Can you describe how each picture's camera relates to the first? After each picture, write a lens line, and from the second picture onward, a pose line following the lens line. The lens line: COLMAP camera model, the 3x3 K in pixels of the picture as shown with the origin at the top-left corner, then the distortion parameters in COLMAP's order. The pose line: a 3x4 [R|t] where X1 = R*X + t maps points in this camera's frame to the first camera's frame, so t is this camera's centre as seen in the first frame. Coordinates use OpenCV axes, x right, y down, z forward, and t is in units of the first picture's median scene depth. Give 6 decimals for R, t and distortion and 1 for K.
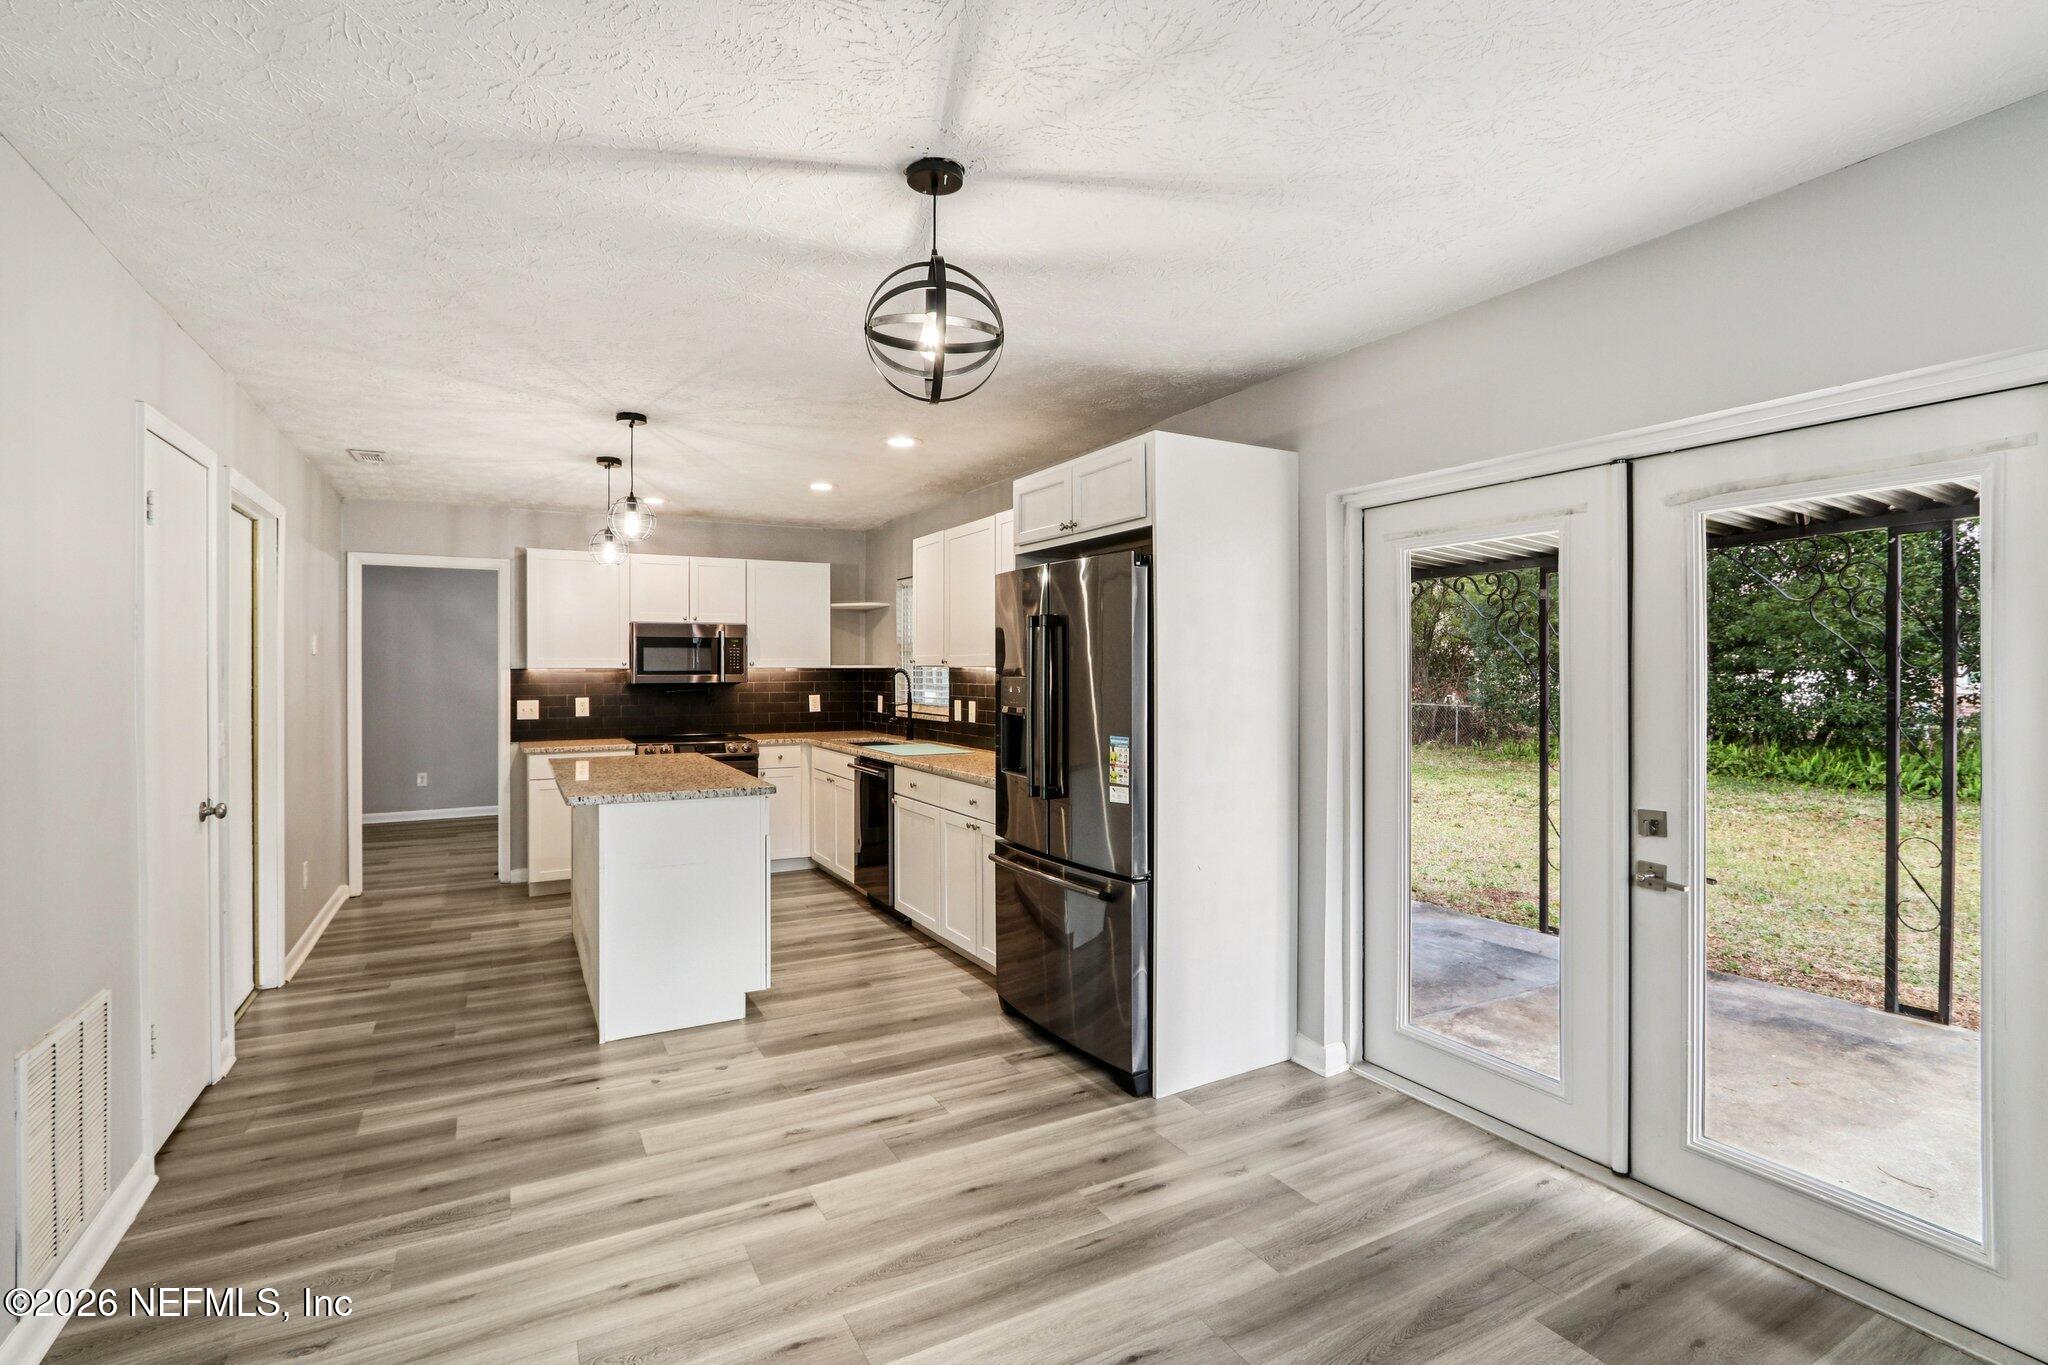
lens RADIAL K [[952.9, 0, 1024.0], [0, 952.9, 682.5], [0, 0, 1]] dist [-0.001997, -0.000308]
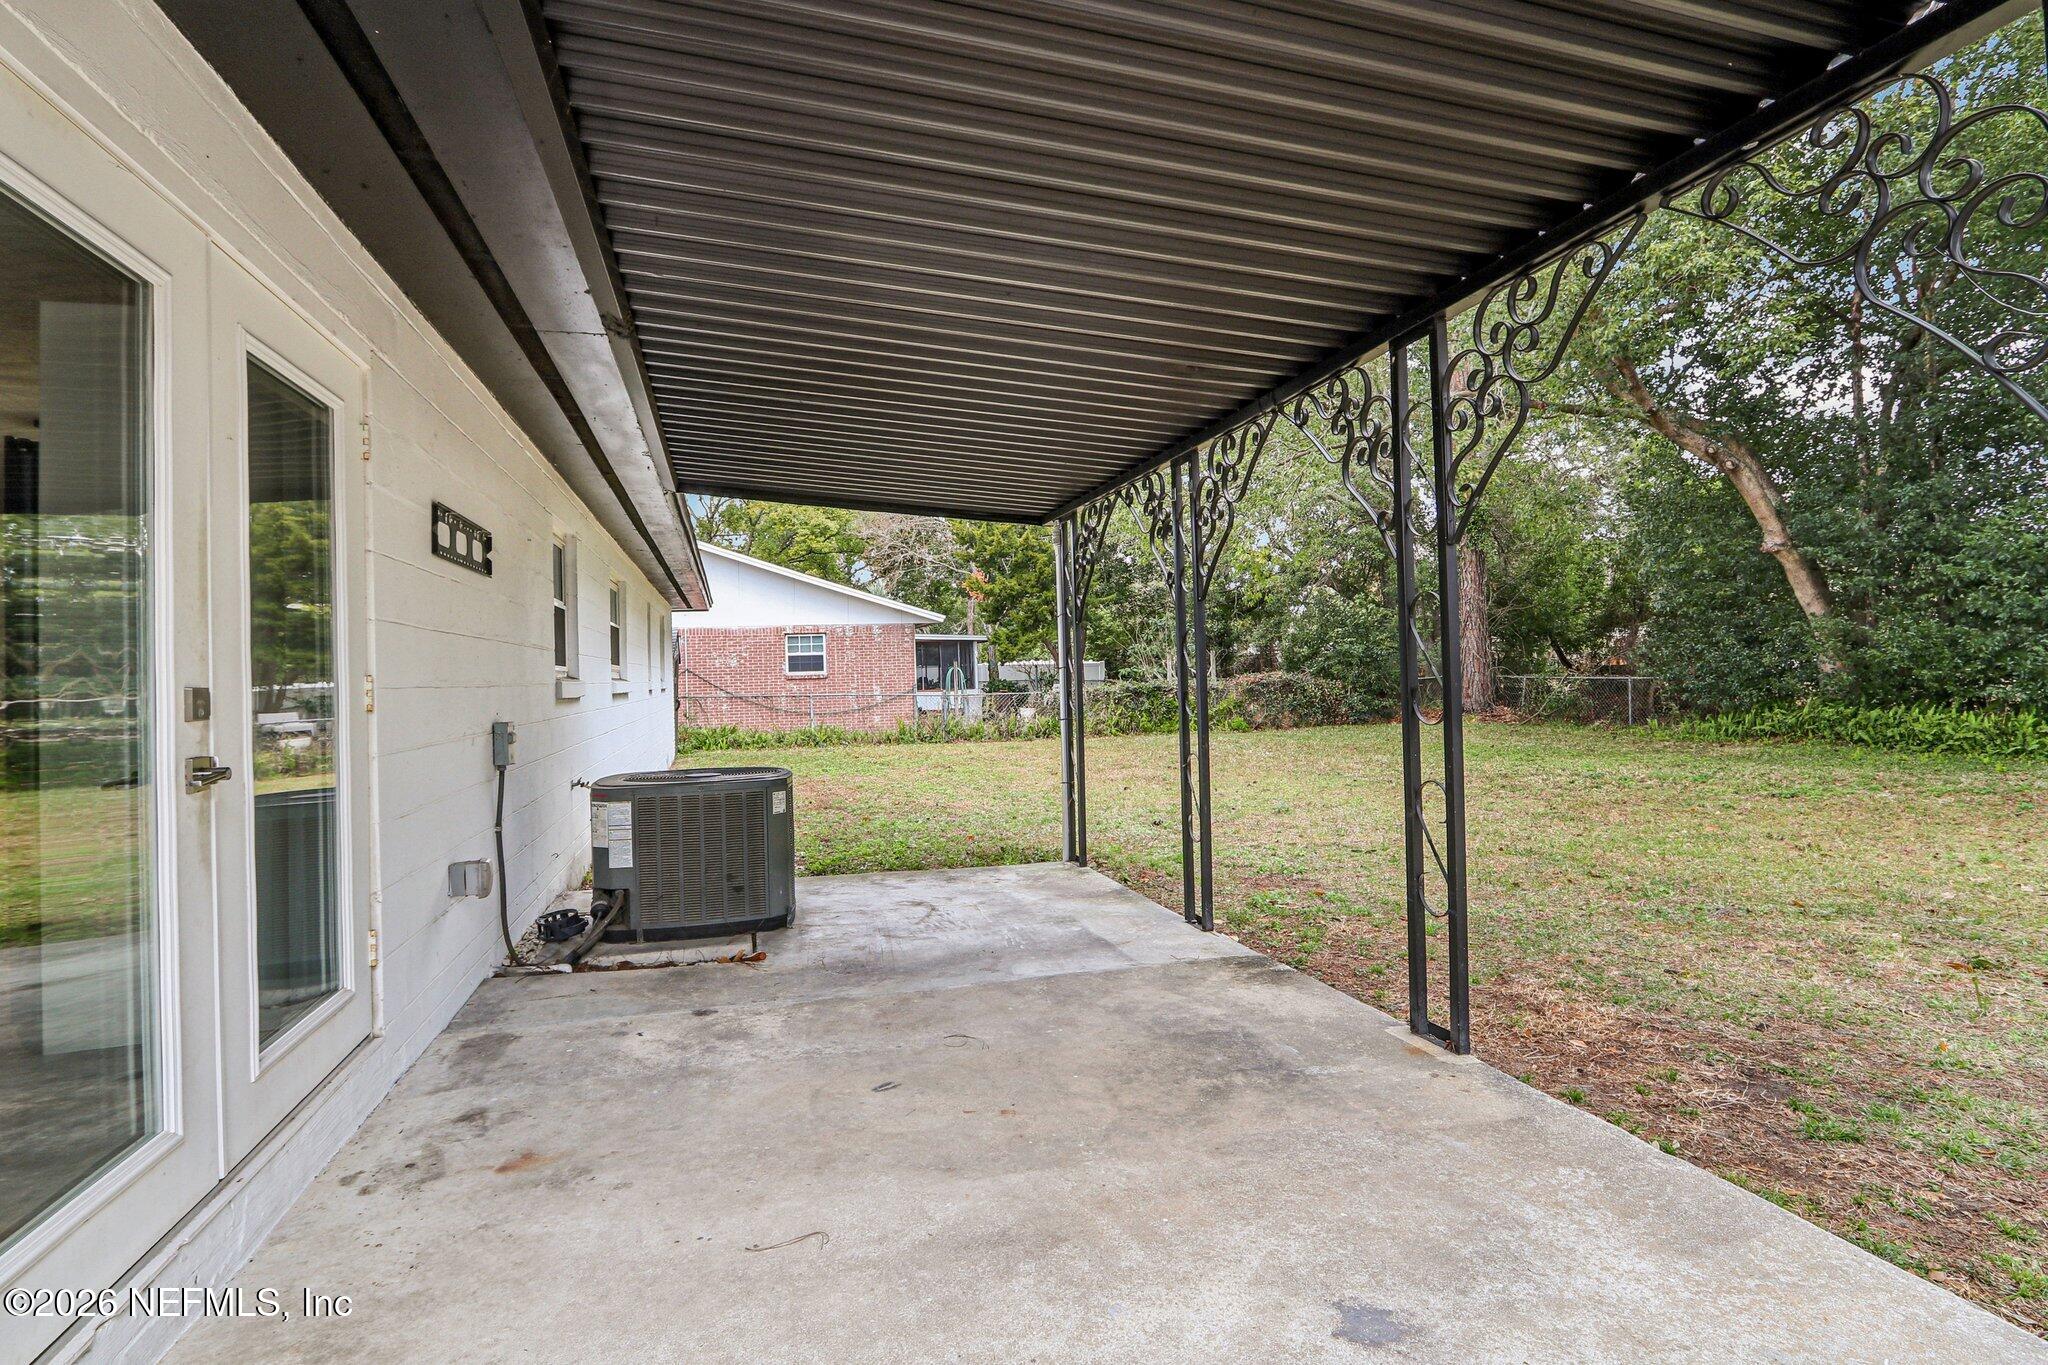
lens RADIAL K [[1032.0, 0, 1024.0], [0, 1032.0, 682.5], [0, 0, 1]] dist [-0.002111, -0.000270]
pose [[0.971315, -0.025807, -0.236391, 0.857380], [0.025616, 0.999664, -0.003882, 0.102448], [0.236412, -0.002284, 0.971650, 0.249270]]
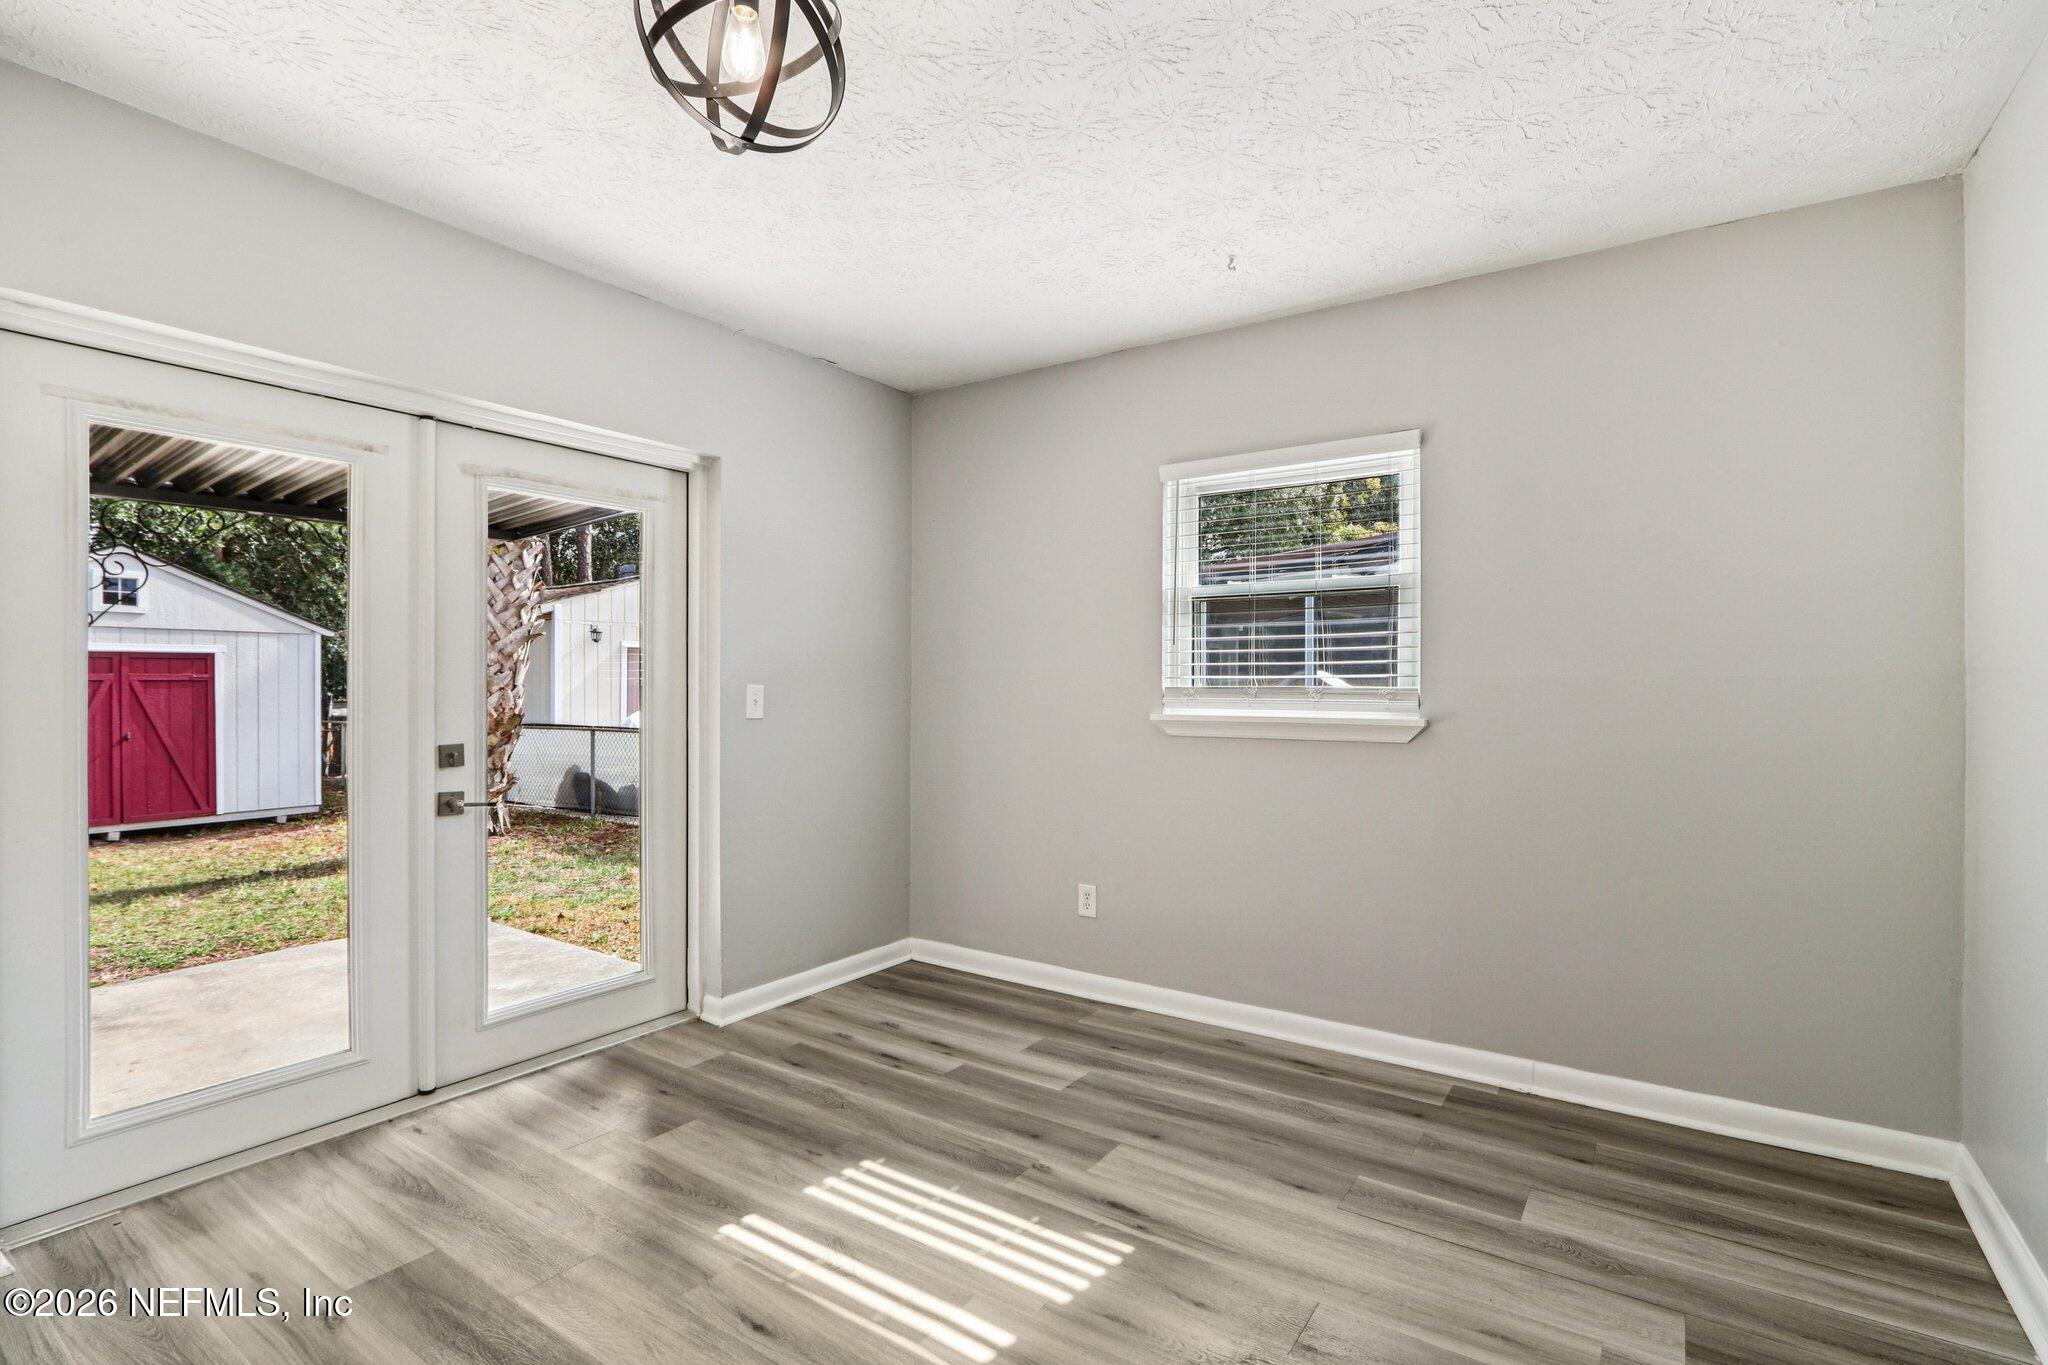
lens RADIAL K [[952.9, 0, 1024.0], [0, 952.9, 682.5], [0, 0, 1]] dist [-0.001997, -0.000308]
pose [[-0.444688, 0.001677, 0.895684, -0.371635], [0.006332, 0.999979, 0.001272, 0.039051], [-0.895663, 0.006237, -0.444689, 0.533873]]
